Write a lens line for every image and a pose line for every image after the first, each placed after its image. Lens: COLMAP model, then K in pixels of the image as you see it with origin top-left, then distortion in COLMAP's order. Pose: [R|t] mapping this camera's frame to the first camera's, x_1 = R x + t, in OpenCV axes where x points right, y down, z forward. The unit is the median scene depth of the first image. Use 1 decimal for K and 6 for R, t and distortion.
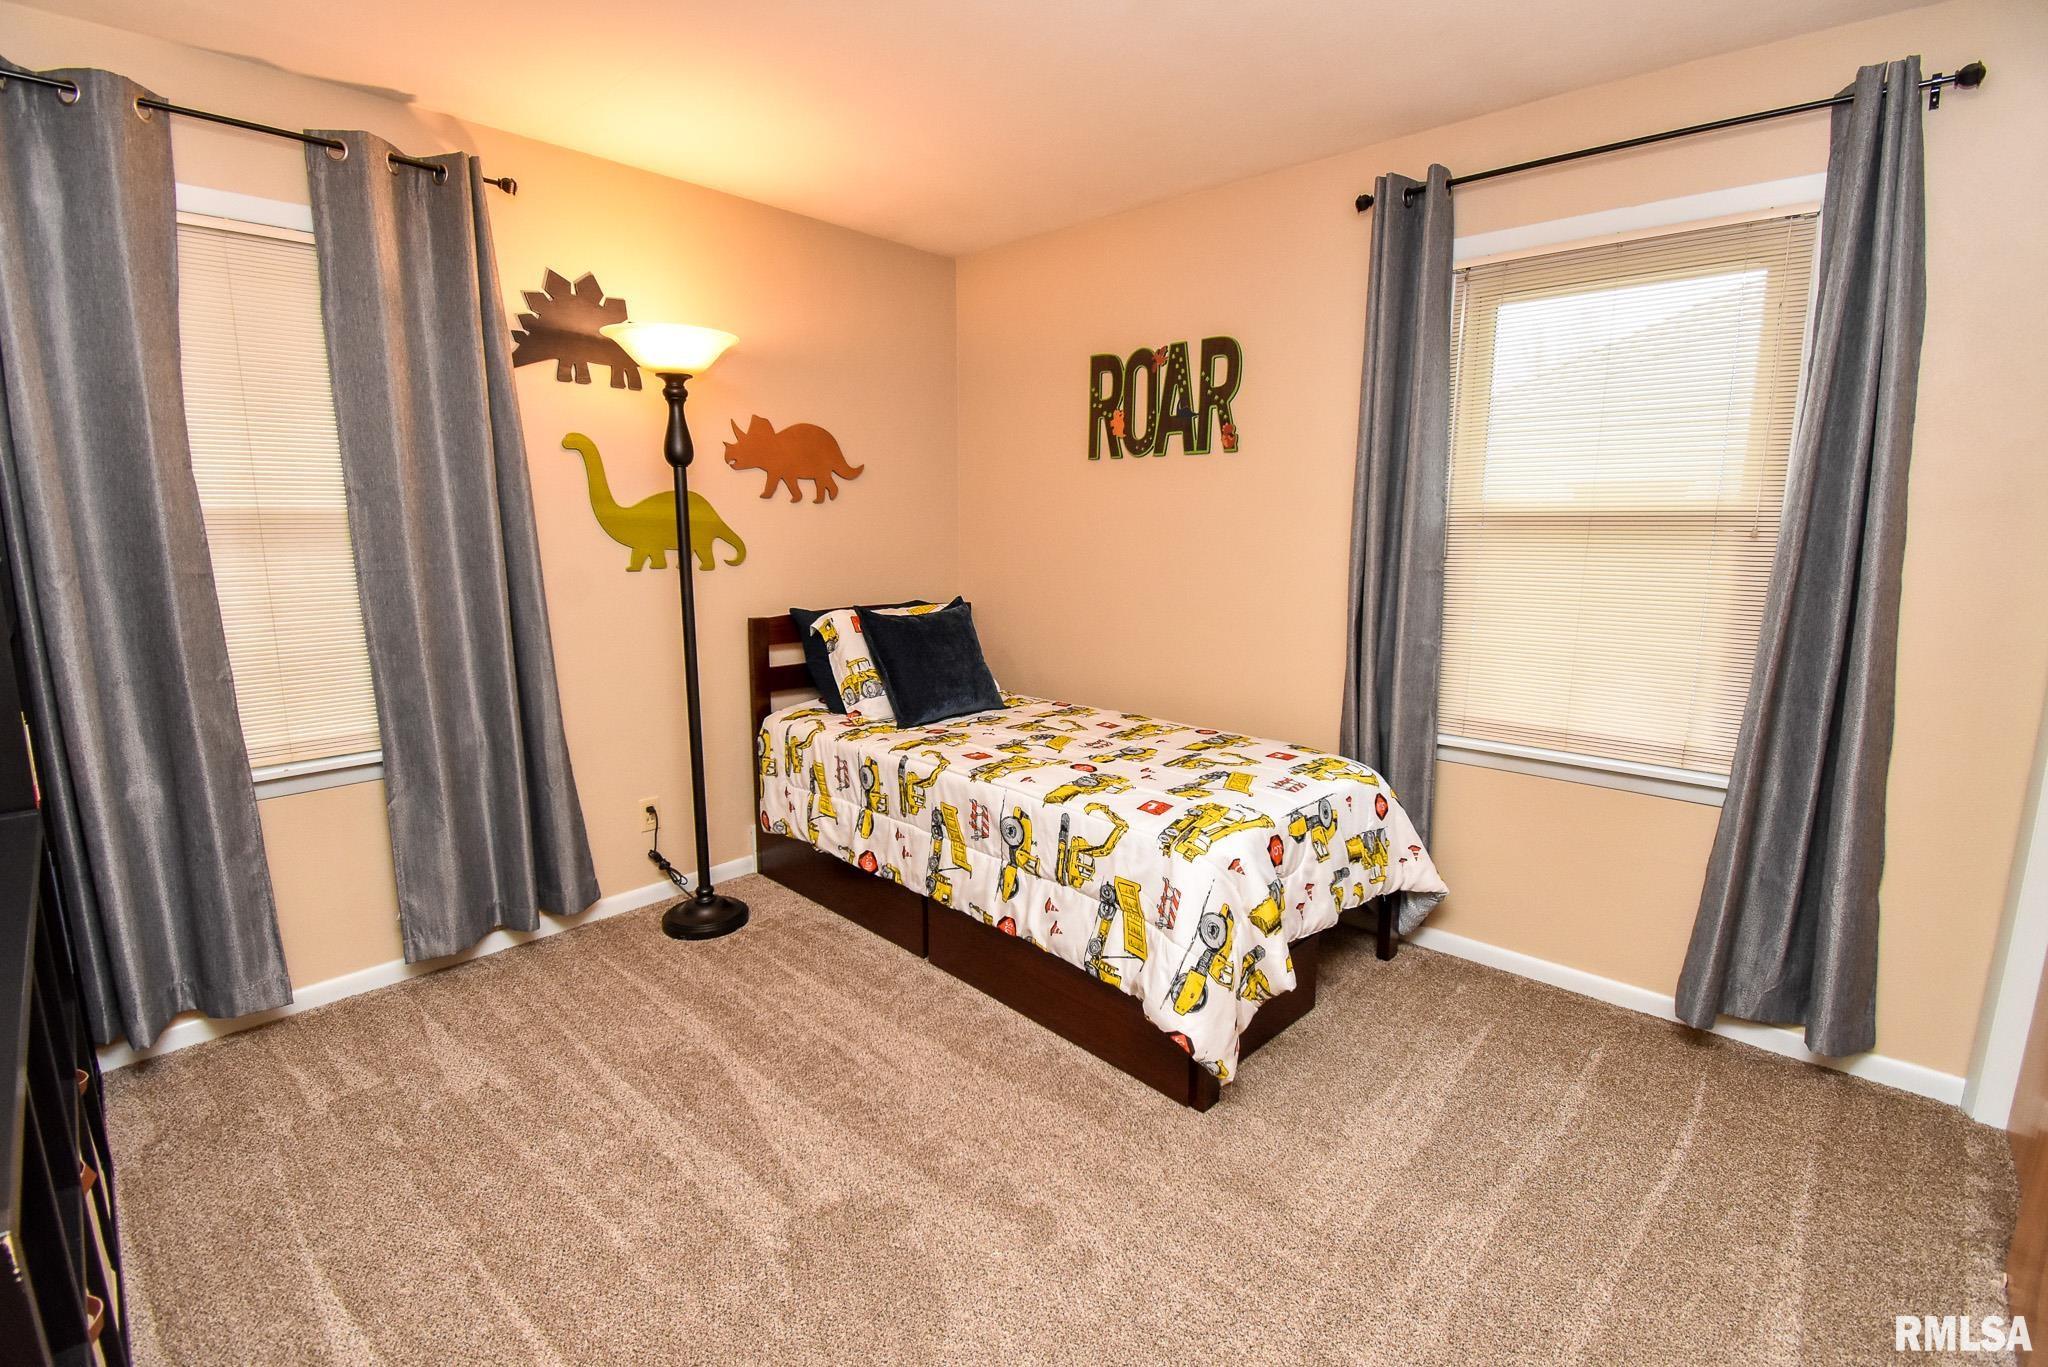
lens RADIAL K [[924.2, 0, 1021.9], [0, 924.2, 681.0], [0, 0, 1]] dist [0.023154, -0.028693]
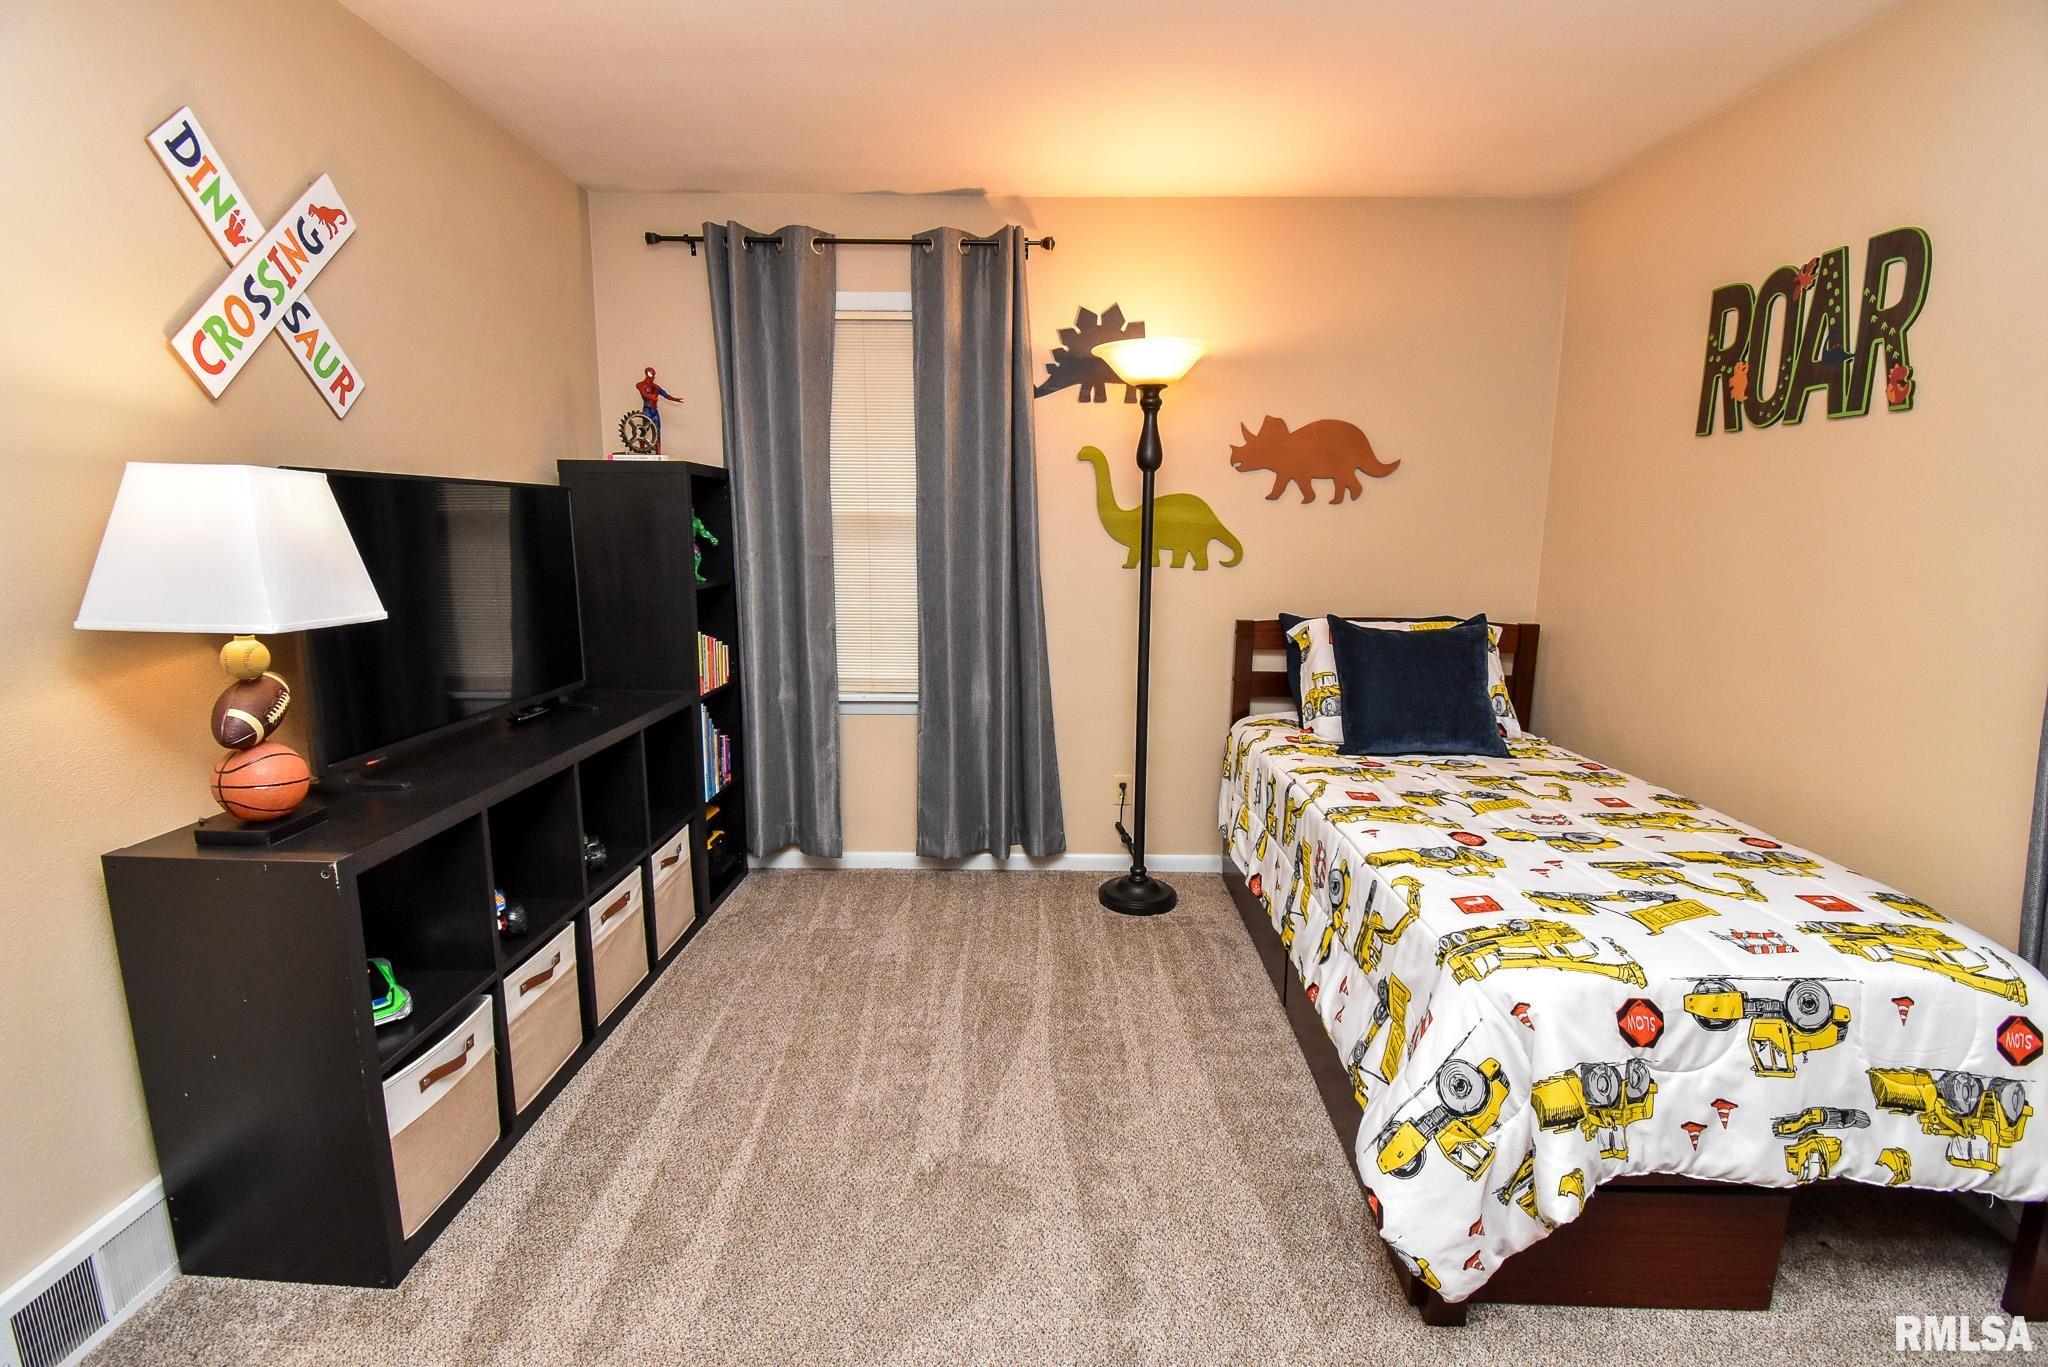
lens RADIAL K [[925.8, 0, 1009.8], [0, 925.8, 680.2], [0, 0, 1]] dist [0.023414, -0.027994]
pose [[0.662925, 0.122736, -0.738557, 0.368673], [-0.131427, 0.990230, 0.046592, -0.022335], [0.737060, 0.066180, 0.672580, 0.189267]]
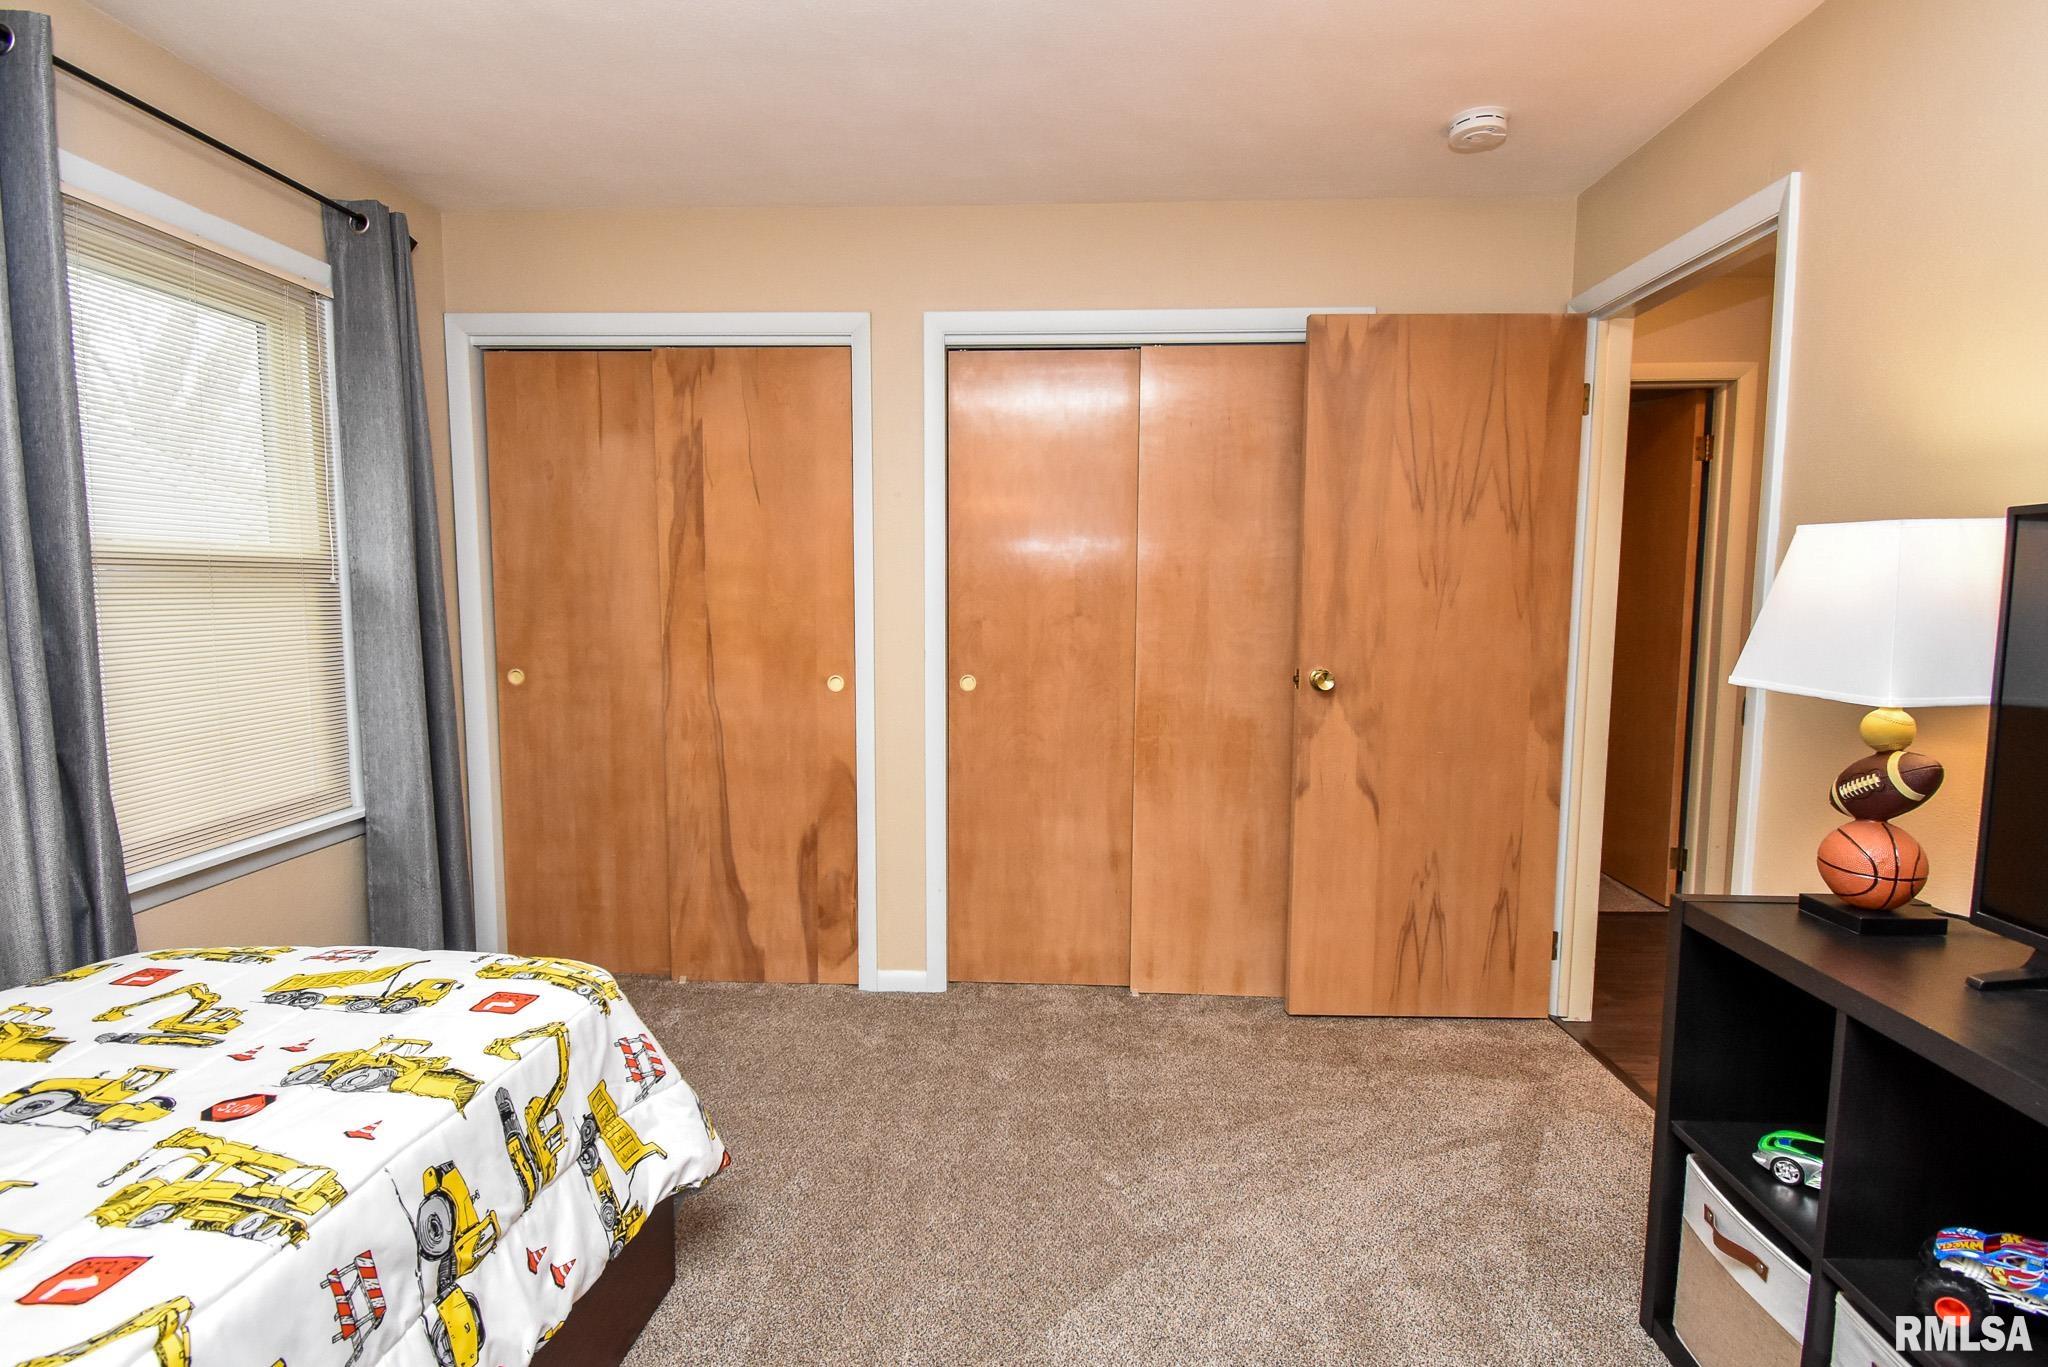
lens RADIAL K [[959.1, 0, 1029.9], [0, 959.1, 677.3], [0, 0, 1]] dist [0.023374, -0.029431]
pose [[-0.648691, -0.072076, 0.757632, -0.501701], [0.125809, 0.971653, 0.200156, -0.146360], [-0.750581, 0.225156, -0.621234, 0.951844]]
